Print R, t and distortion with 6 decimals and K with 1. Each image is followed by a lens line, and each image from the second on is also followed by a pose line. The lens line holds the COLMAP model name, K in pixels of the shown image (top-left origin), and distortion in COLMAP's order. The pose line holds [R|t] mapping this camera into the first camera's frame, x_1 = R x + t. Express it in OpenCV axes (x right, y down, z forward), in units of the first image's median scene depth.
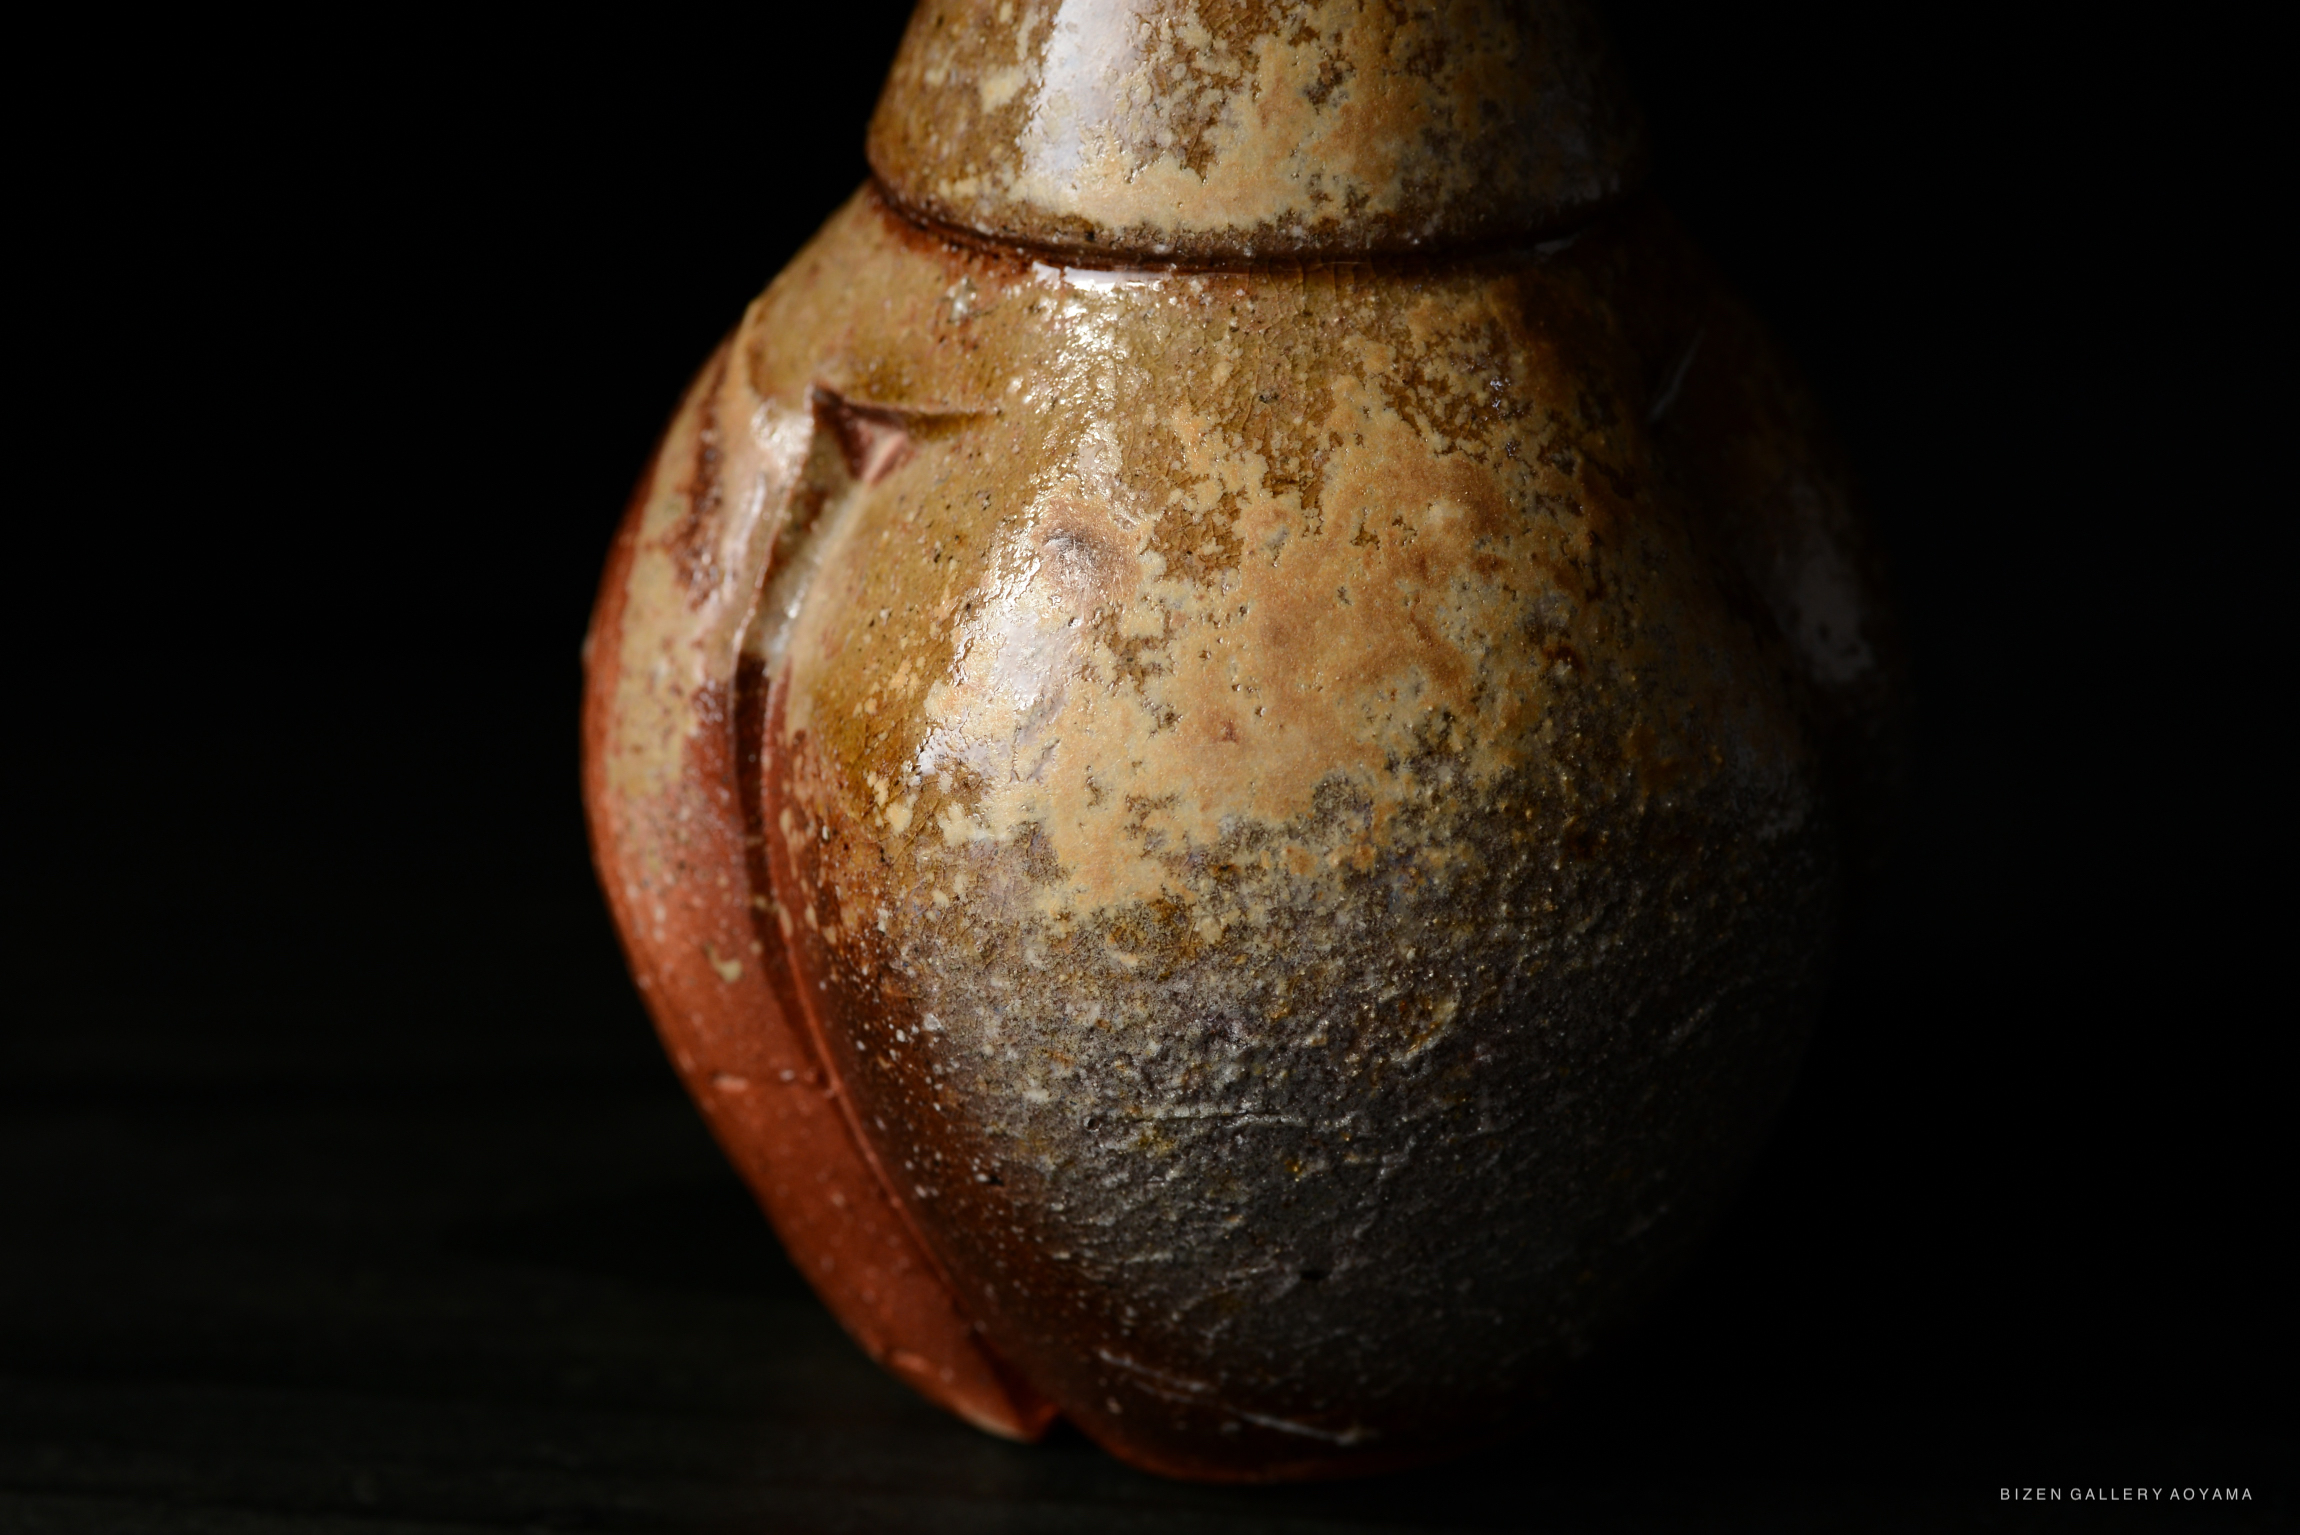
lens RADIAL K [[5170.5, 0, 1146.0], [0, 5170.5, 758.3], [0, 0, 1]] dist [0.130250, 0.000000]
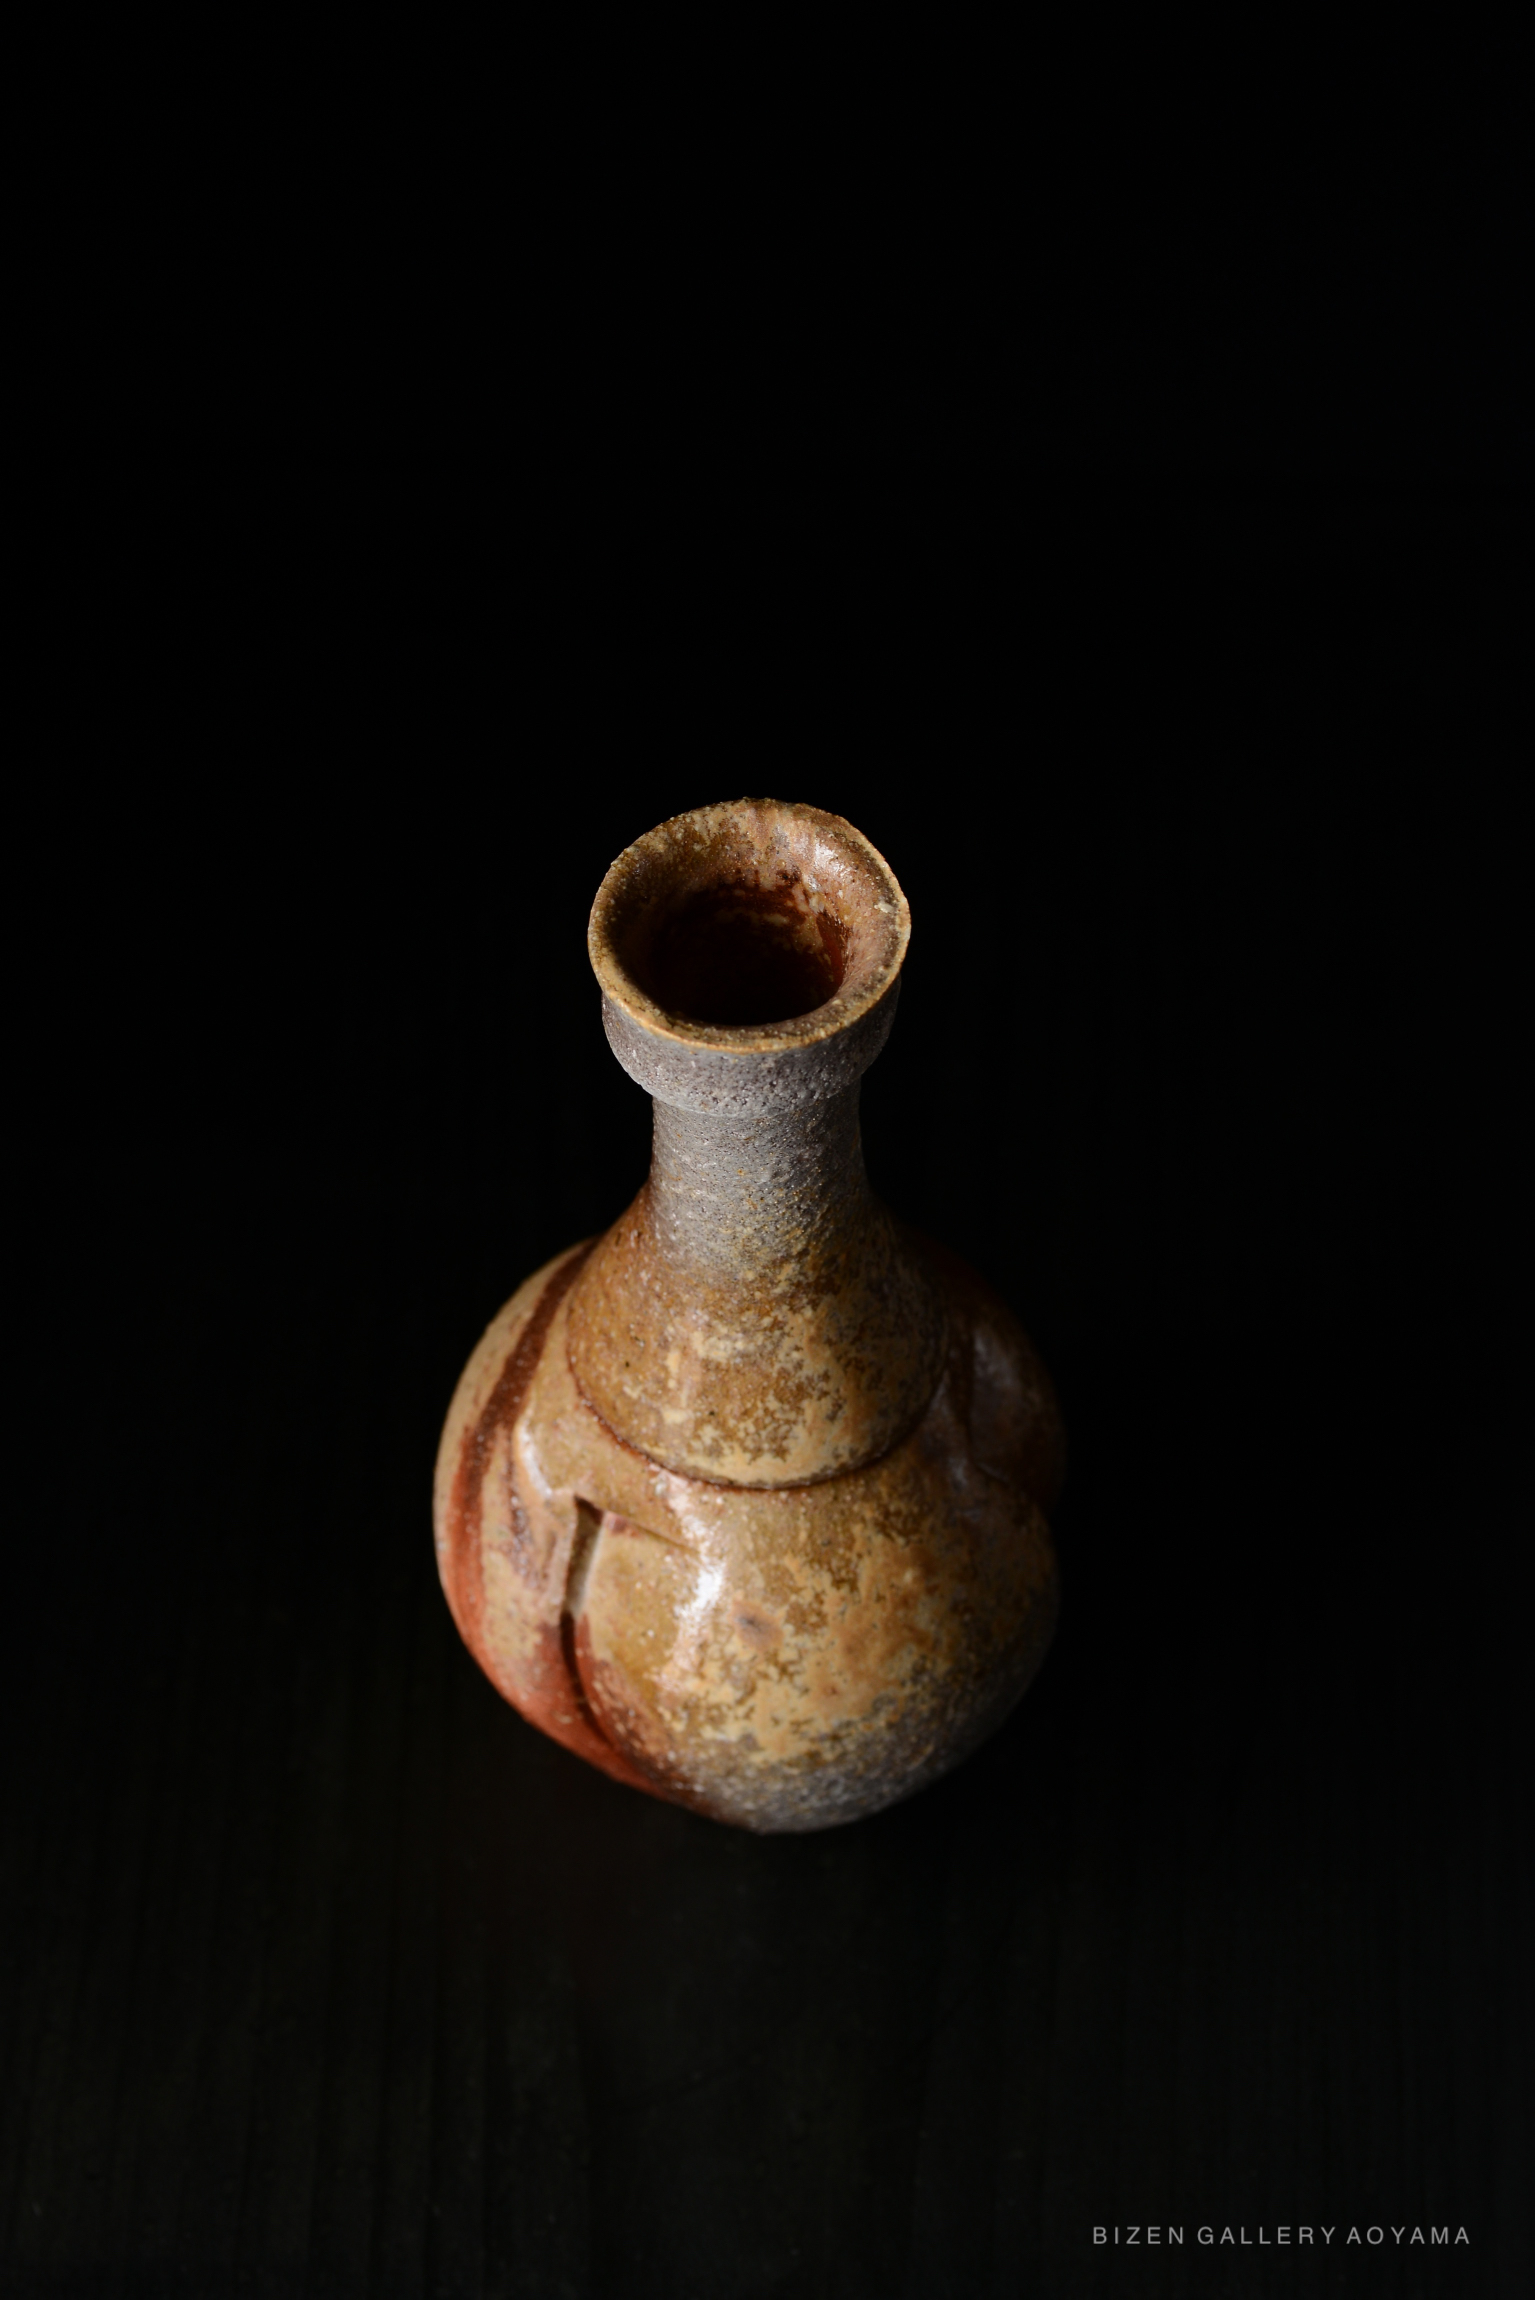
lens RADIAL K [[5170.5, 0, 782.7], [0, 5170.5, 1208.6], [0, 0, 1]] dist [0.130250, 0.000000]
pose [[0.956119, -0.227395, 0.184739, -0.361645], [0.094690, 0.836552, 0.539643, -1.354943], [-0.277255, -0.498470, 0.821375, -0.707911]]
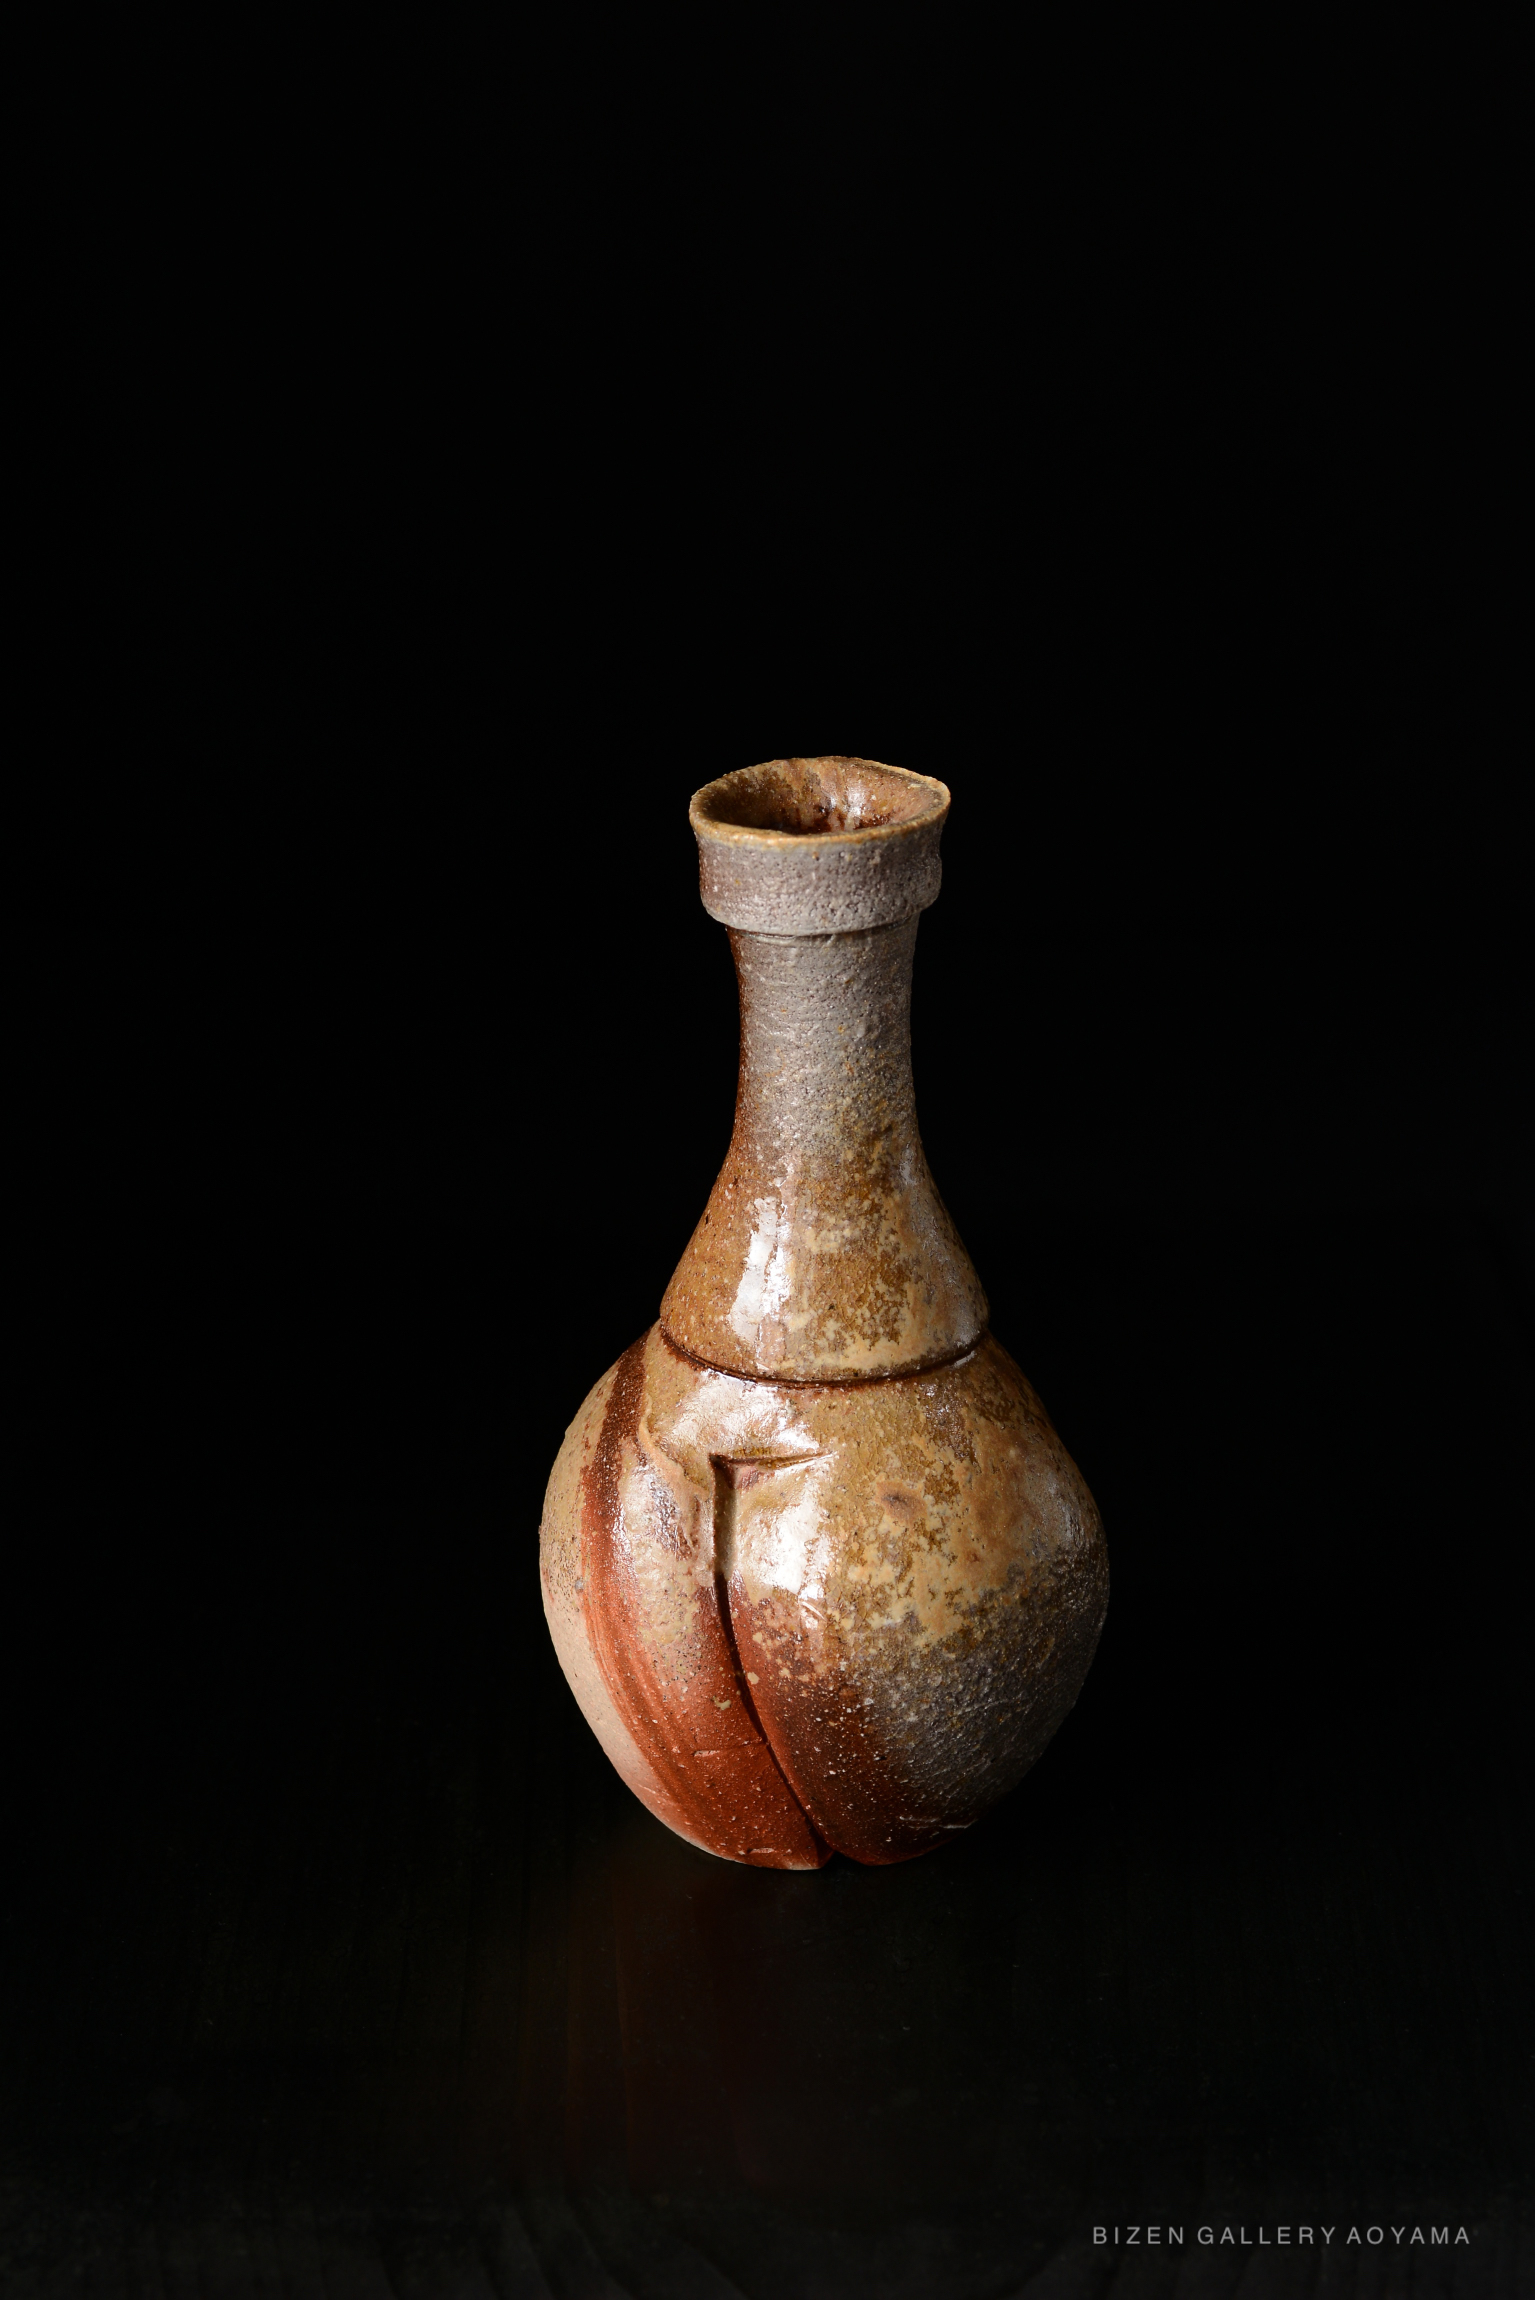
lens RADIAL K [[5170.5, 0, 782.6], [0, 5170.5, 1053.4], [0, 0, 1]] dist [0.130250, 0.000000]
pose [[0.817099, -0.197332, 0.541672, -1.357194], [0.199966, 0.978272, 0.054743, -0.396034], [-0.540705, 0.063586, 0.838806, -1.071177]]
